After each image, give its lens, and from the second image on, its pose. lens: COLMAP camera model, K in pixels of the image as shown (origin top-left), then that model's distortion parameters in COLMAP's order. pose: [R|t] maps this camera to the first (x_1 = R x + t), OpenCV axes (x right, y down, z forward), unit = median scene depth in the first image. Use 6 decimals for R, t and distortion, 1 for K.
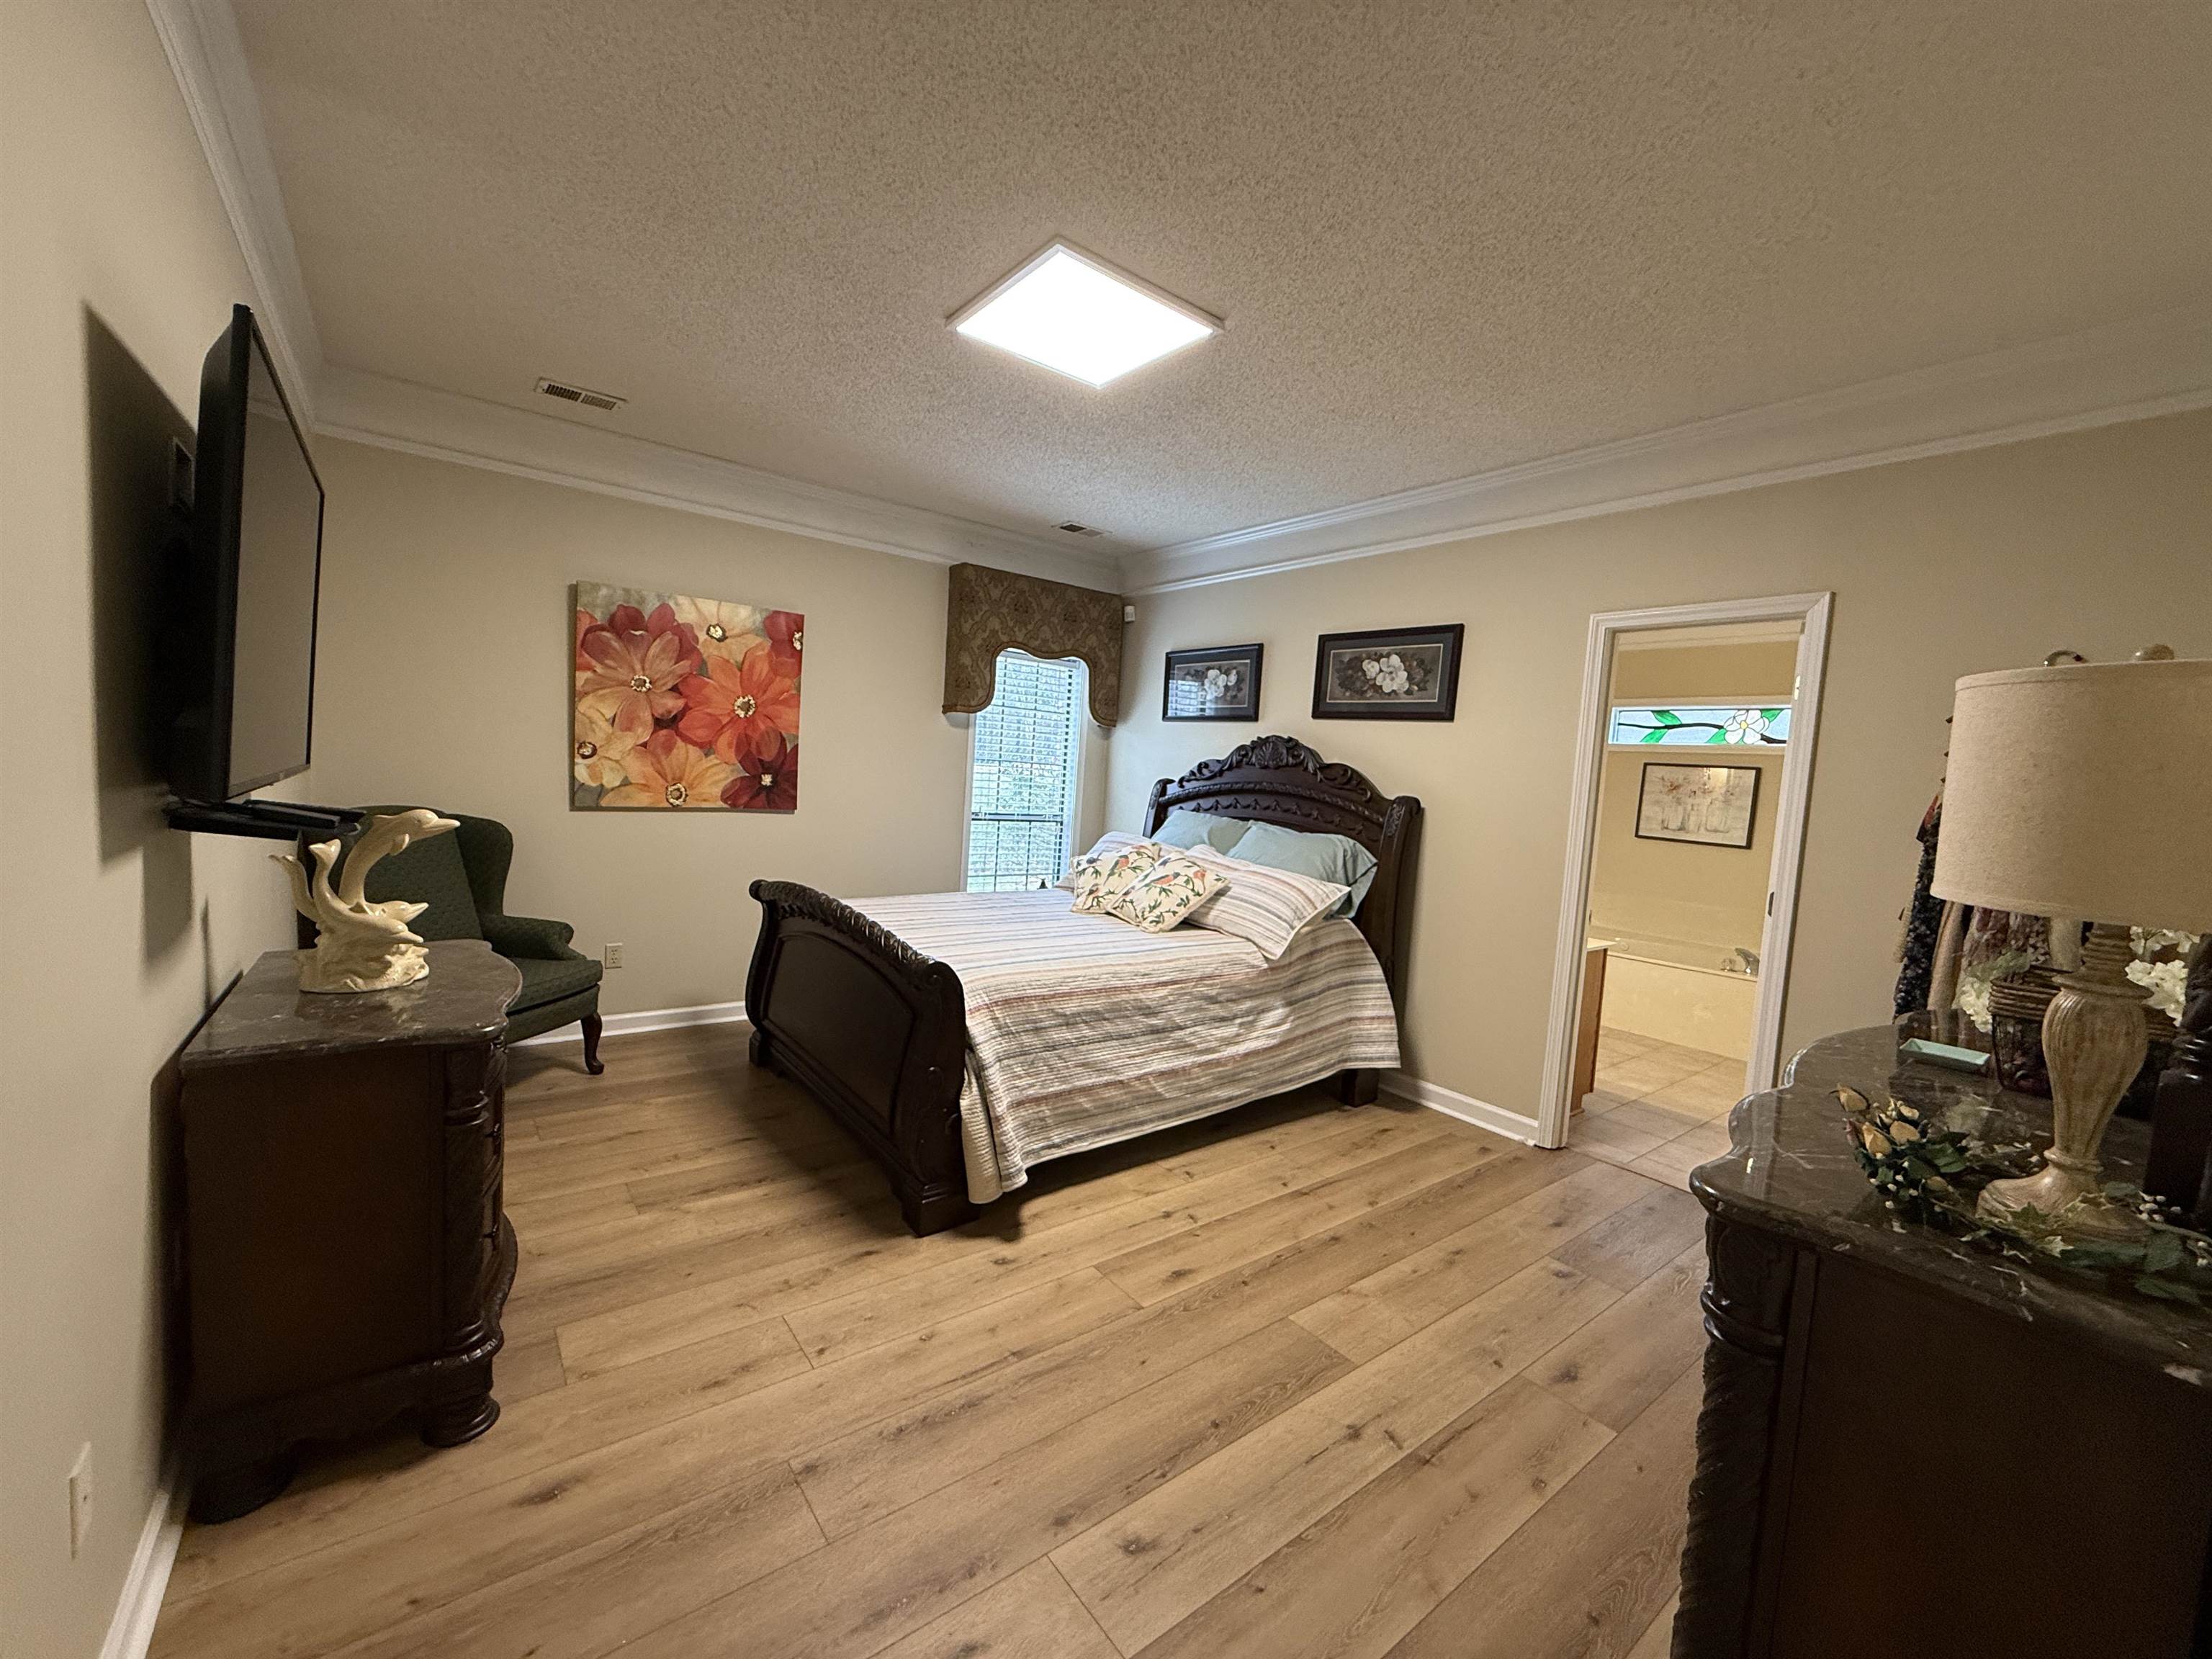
lens RADIAL K [[877.9, 0, 1103.1], [0, 877.9, 837.1], [0, 0, 1]] dist [0.000111, -0.000240]
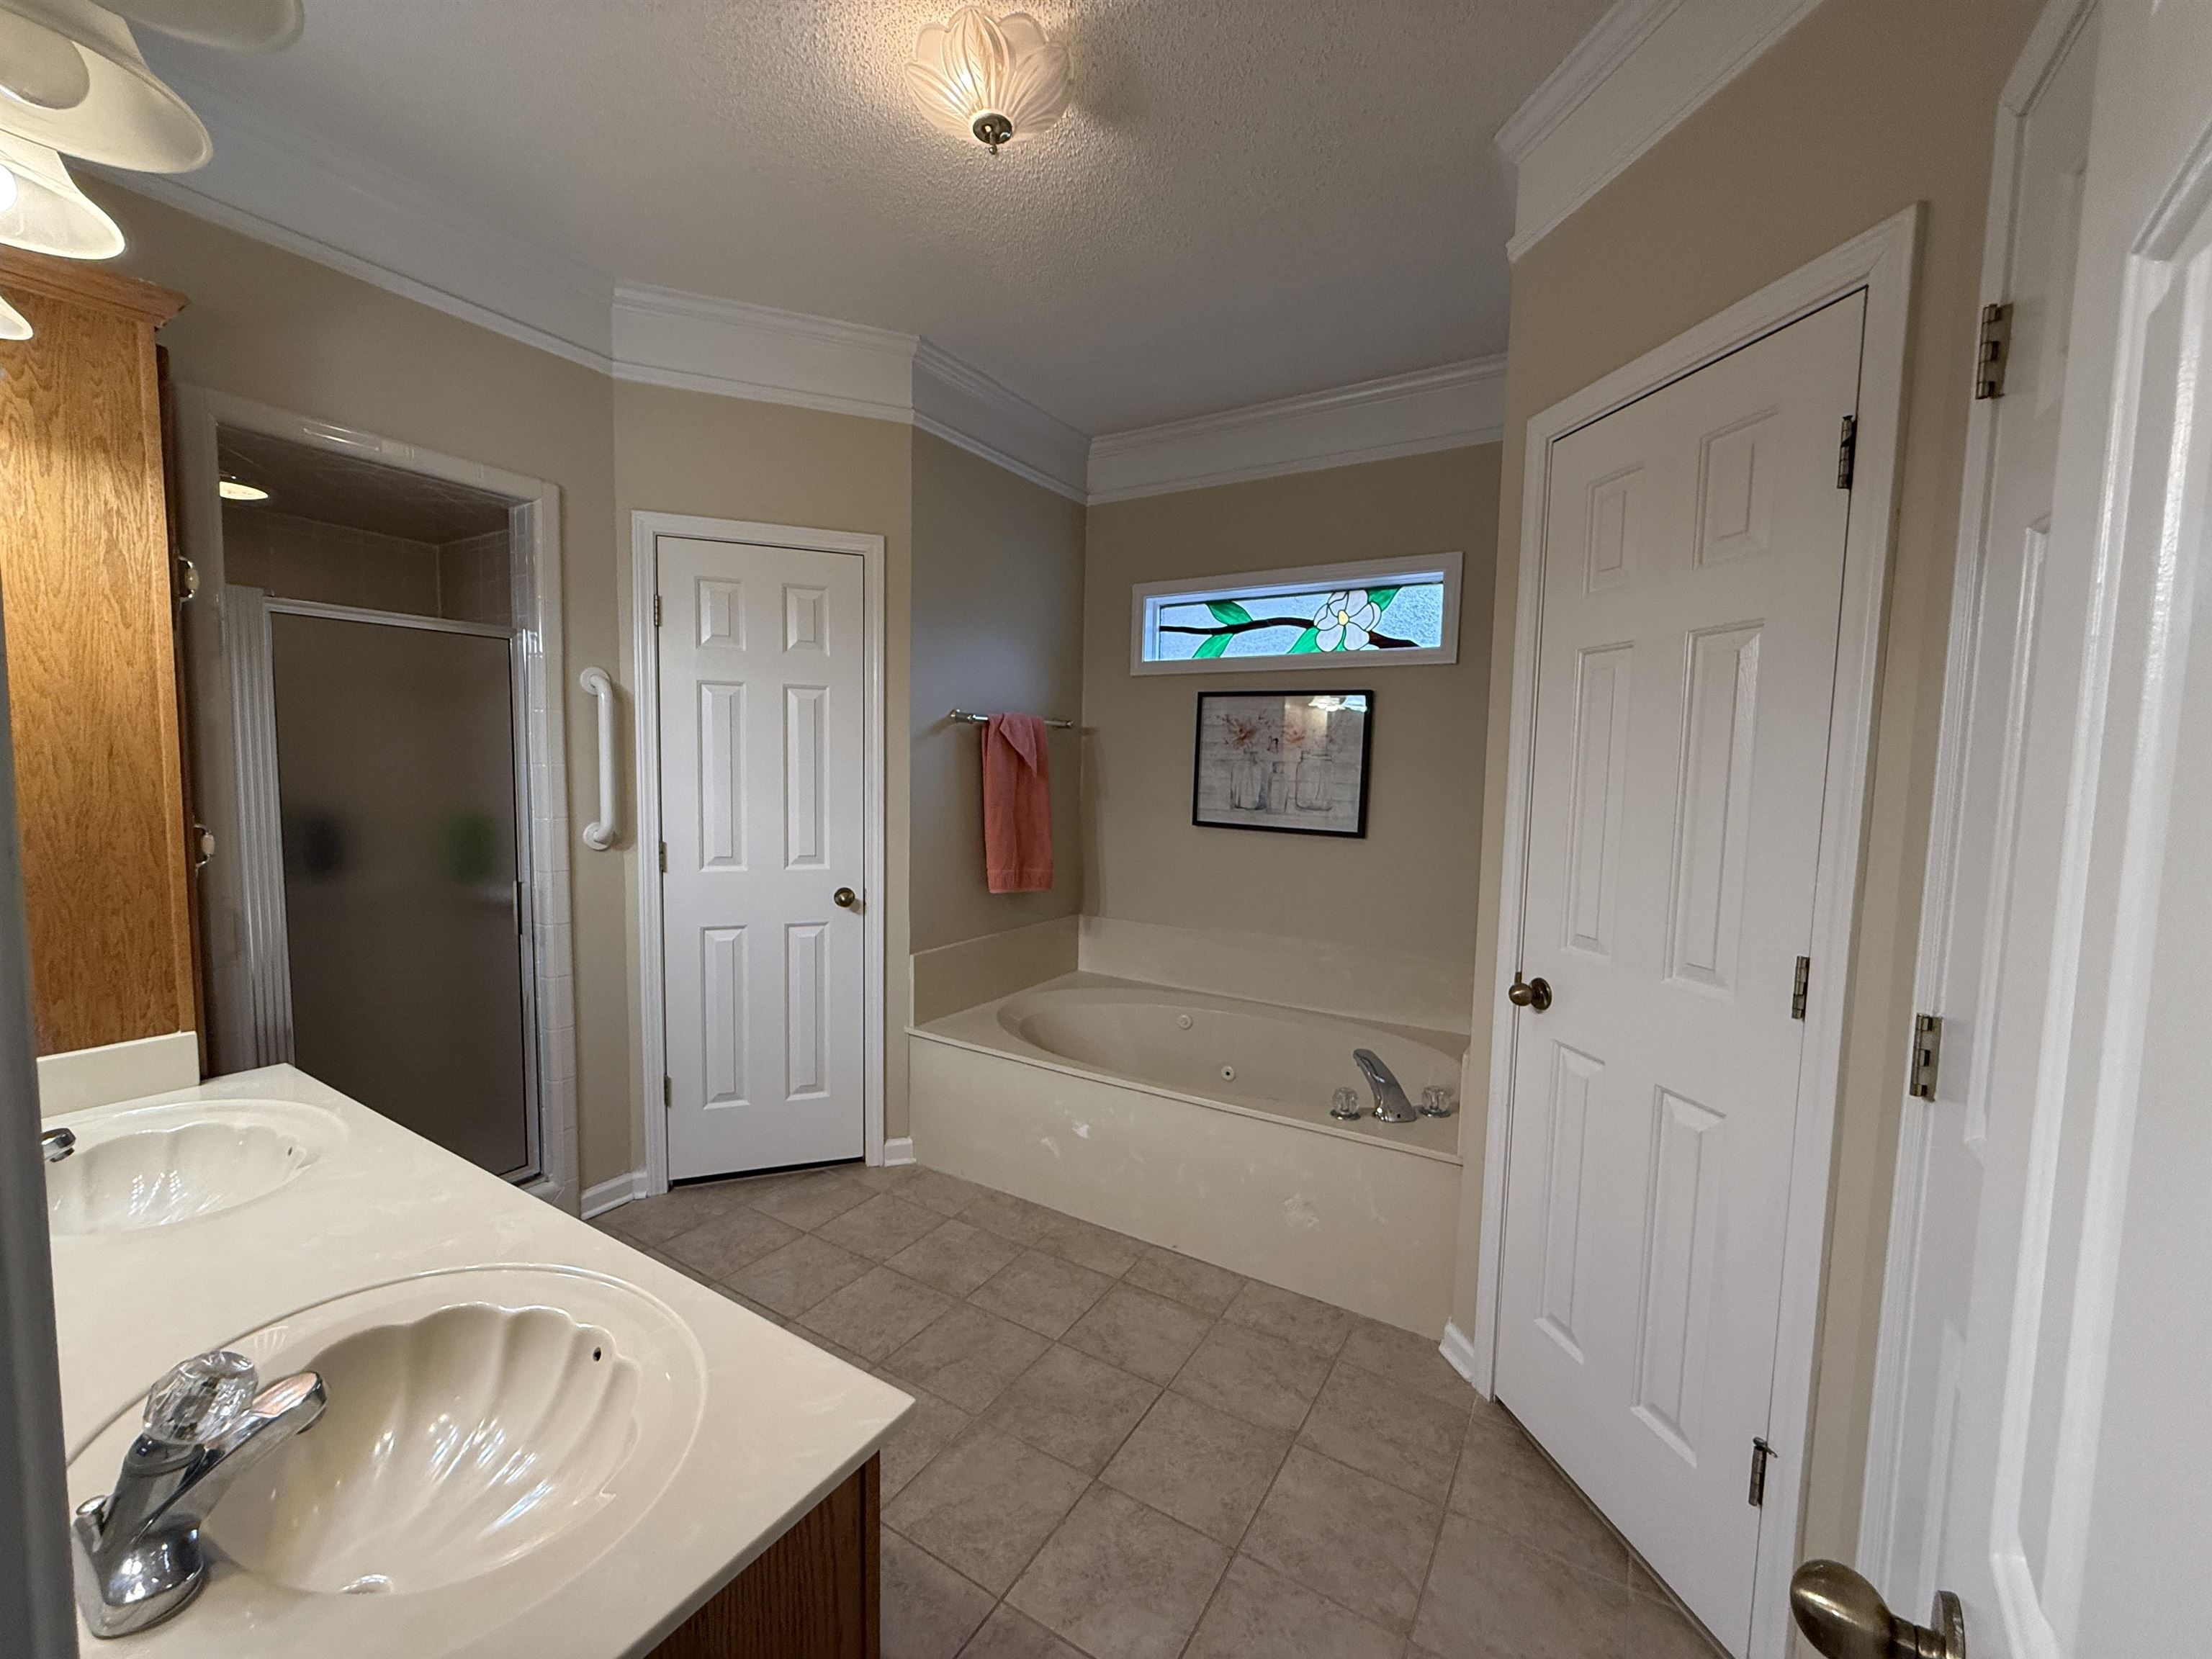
lens RADIAL K [[877.9, 0, 1112.6], [0, 877.9, 832.0], [0, 0, 1]] dist [0.000111, -0.000240]
pose [[0.931427, -0.069114, 0.357305, 0.372486], [0.062124, 0.997586, 0.031020, -0.016890], [-0.358586, -0.006696, 0.933473, 0.514256]]
